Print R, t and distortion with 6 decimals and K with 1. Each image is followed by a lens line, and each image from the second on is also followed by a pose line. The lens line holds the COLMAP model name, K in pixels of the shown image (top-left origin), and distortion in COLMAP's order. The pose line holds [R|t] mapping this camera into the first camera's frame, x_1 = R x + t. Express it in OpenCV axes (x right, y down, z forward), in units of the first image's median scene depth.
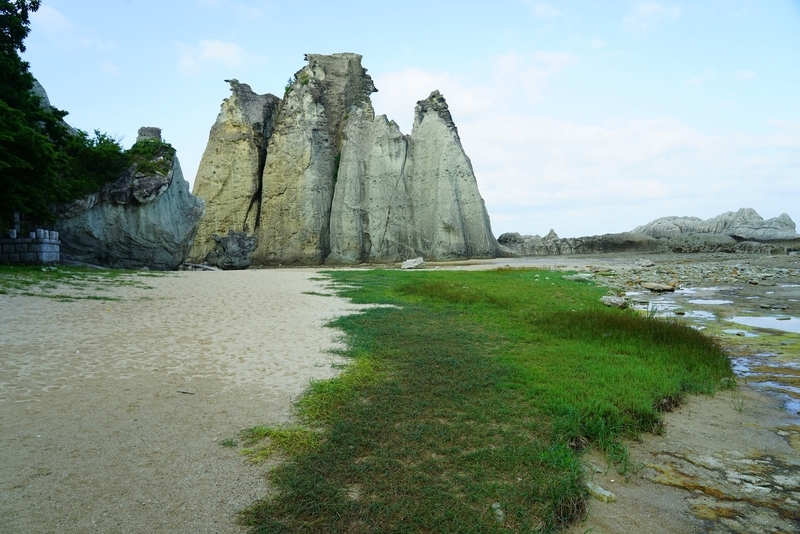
lens RADIAL K [[544.1, 0, 399.6], [0, 544.1, 268.2], [0, 0, 1]] dist [-0.009438, -0.000509]
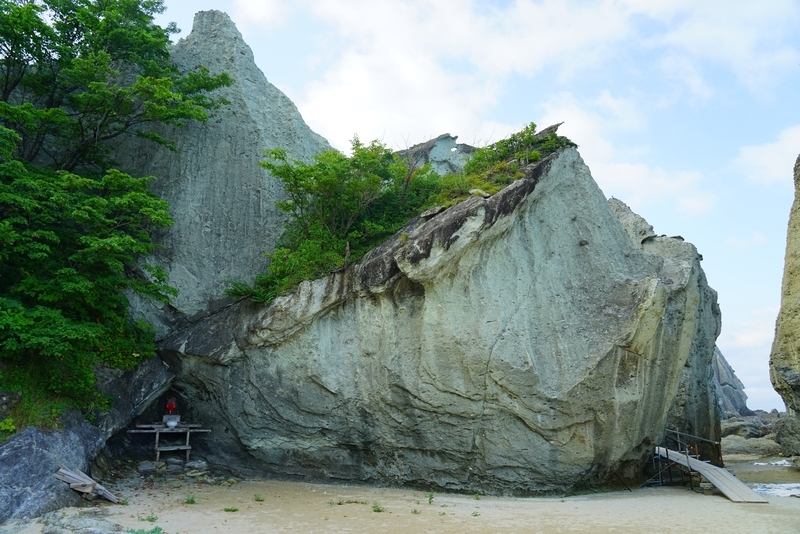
lens RADIAL K [[544.1, 0, 399.7], [0, 544.1, 270.8], [0, 0, 1]] dist [-0.009438, -0.000509]
pose [[0.461678, -0.228250, -0.857179, -0.188822], [-0.008007, 0.965216, -0.261330, -0.037771], [0.887012, 0.127514, 0.443791, 0.839347]]
